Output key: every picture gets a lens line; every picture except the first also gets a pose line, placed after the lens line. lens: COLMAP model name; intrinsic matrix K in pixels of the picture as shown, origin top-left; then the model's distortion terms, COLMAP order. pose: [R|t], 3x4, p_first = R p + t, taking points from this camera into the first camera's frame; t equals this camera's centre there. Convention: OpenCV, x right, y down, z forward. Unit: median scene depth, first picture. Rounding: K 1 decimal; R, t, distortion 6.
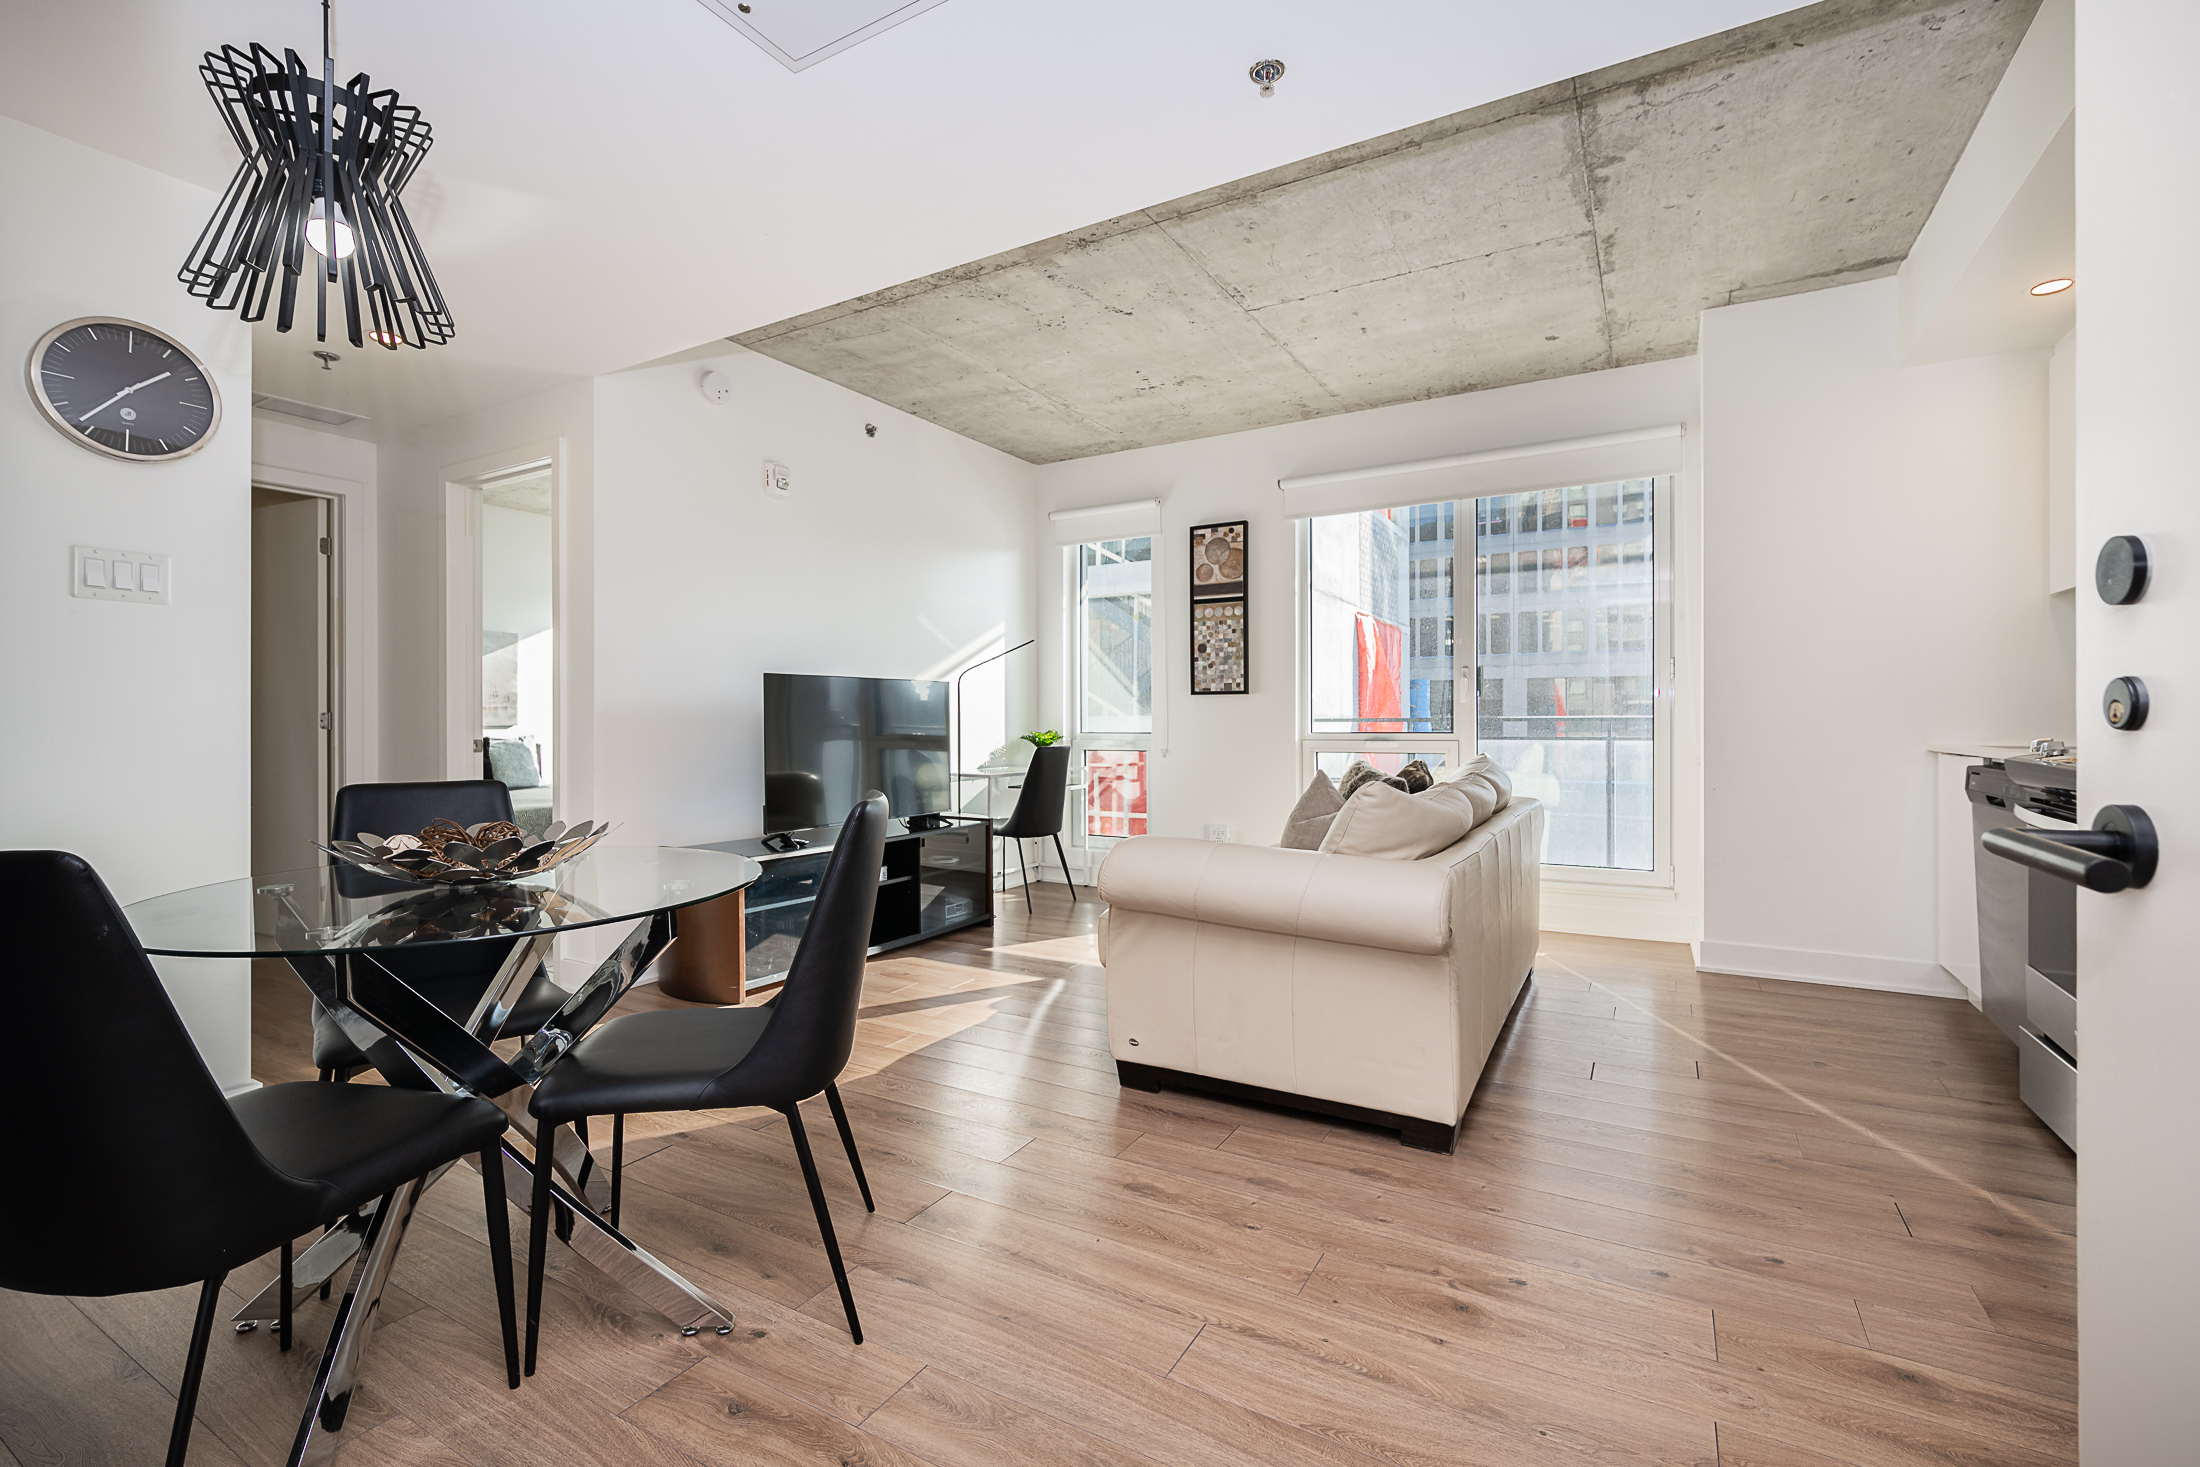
lens RADIAL K [[963.4, 0, 1078.5], [0, 963.4, 727.0], [0, 0, 1]] dist [-0.001557, -0.000389]
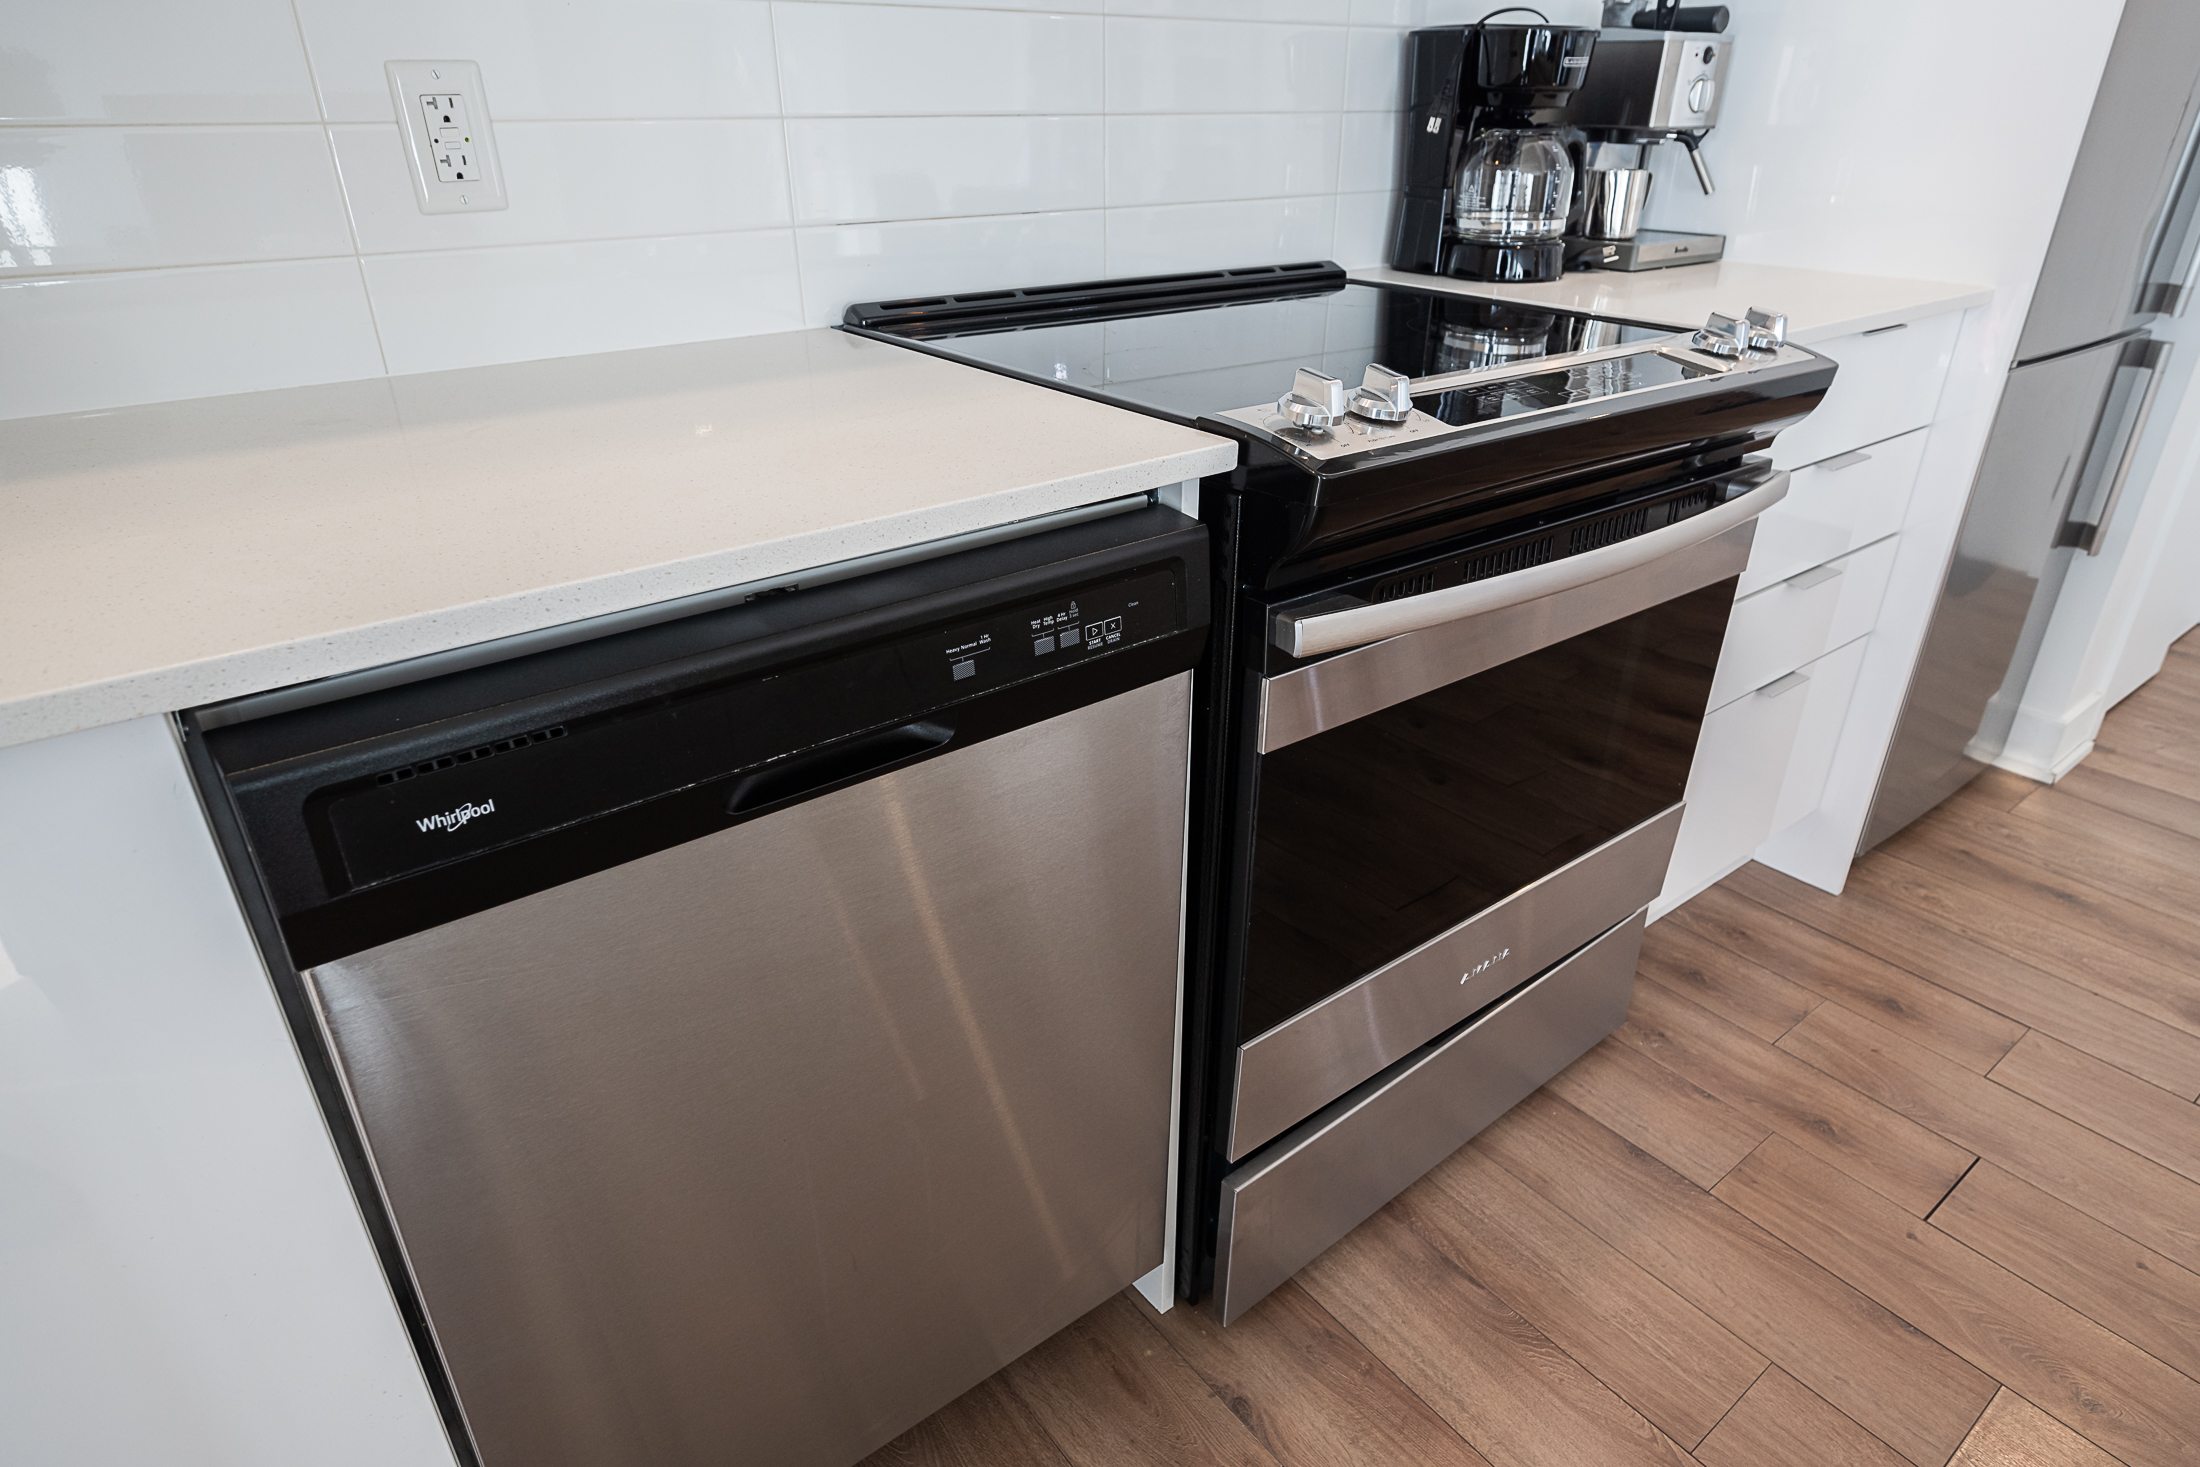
lens RADIAL K [[1259.7, 0, 1109.3], [0, 1259.7, 736.9], [0, 0, 1]] dist [-0.002537, -0.000823]
pose [[-0.933884, -0.157024, 0.321254, 0.435977], [0.007866, 0.889183, 0.457484, -0.029906], [-0.357489, 0.429764, -0.829159, 0.651926]]
